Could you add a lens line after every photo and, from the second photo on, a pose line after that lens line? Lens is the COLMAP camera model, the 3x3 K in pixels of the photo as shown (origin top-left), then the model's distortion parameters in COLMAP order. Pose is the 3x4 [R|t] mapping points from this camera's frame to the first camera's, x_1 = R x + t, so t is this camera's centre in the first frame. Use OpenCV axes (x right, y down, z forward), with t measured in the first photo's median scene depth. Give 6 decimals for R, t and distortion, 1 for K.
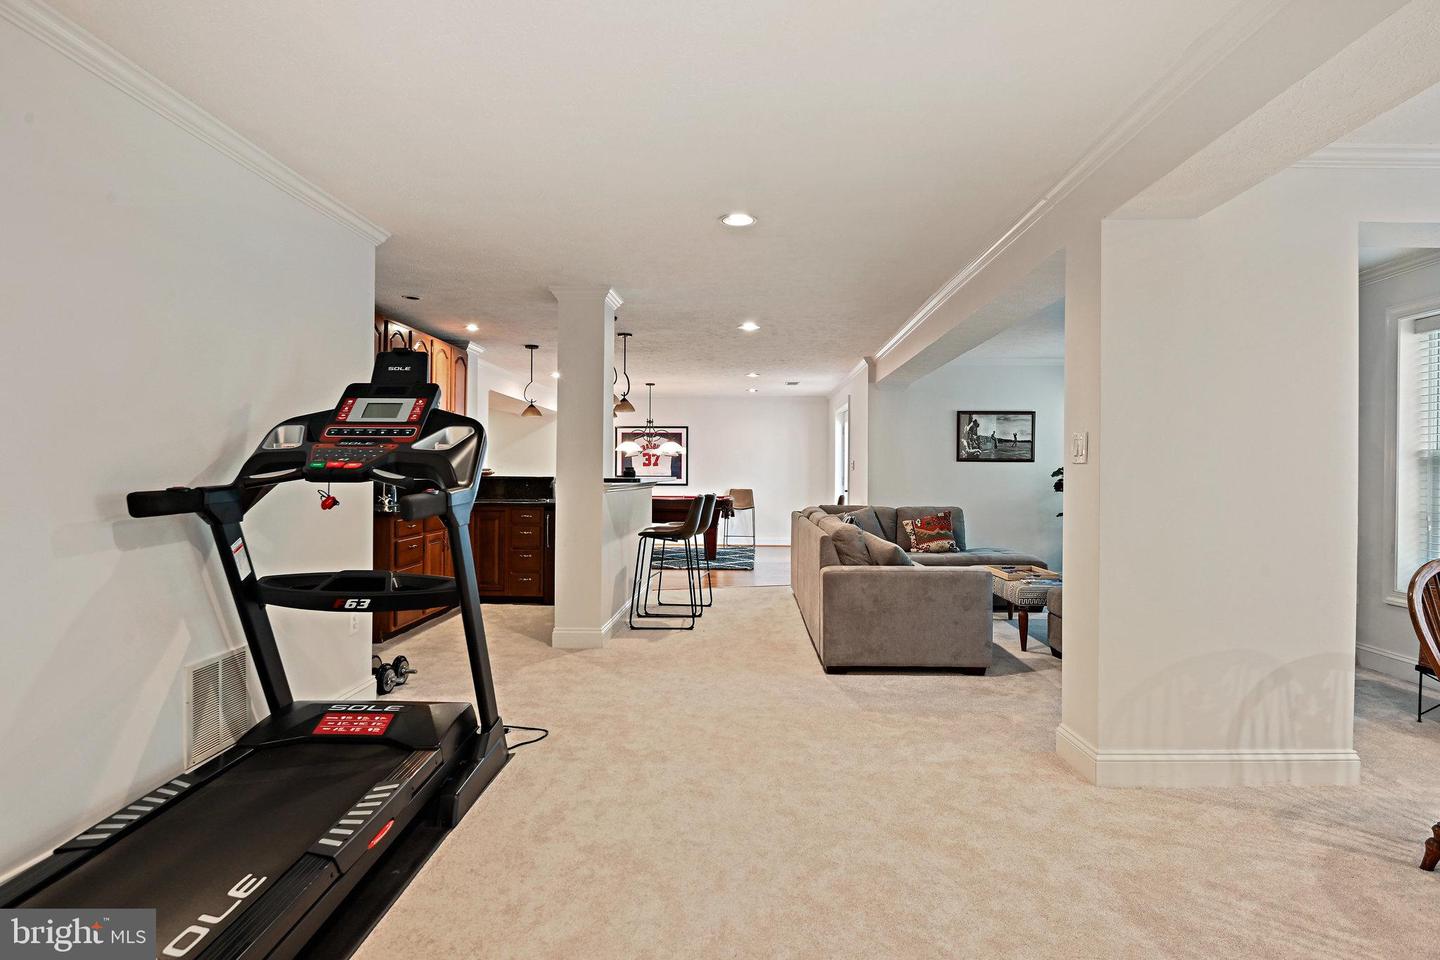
lens RADIAL K [[776.8, 0, 715.0], [0, 776.8, 468.3], [0, 0, 1]] dist [-0.004246, -0.000175]
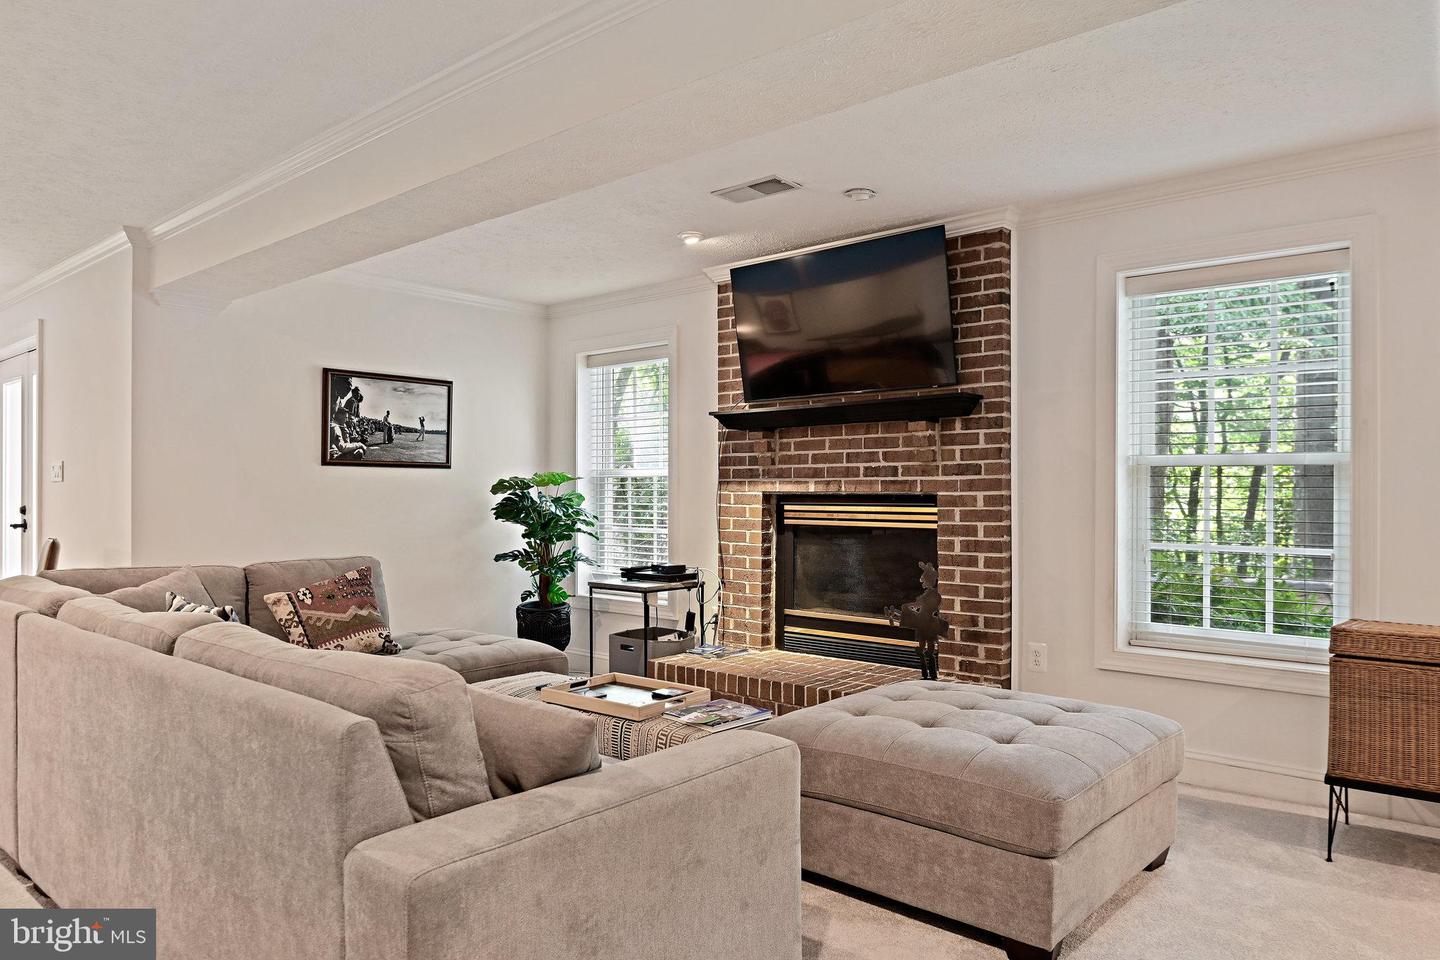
lens RADIAL K [[954.3, 0, 721.7], [0, 954.3, 481.1], [0, 0, 1]] dist [-0.004776, 0.000191]
pose [[0.623742, 0.002901, 0.781625, -0.019756], [-0.001007, 0.999995, -0.002908, 0.003254], [-0.781630, 0.001026, 0.623742, 0.396616]]
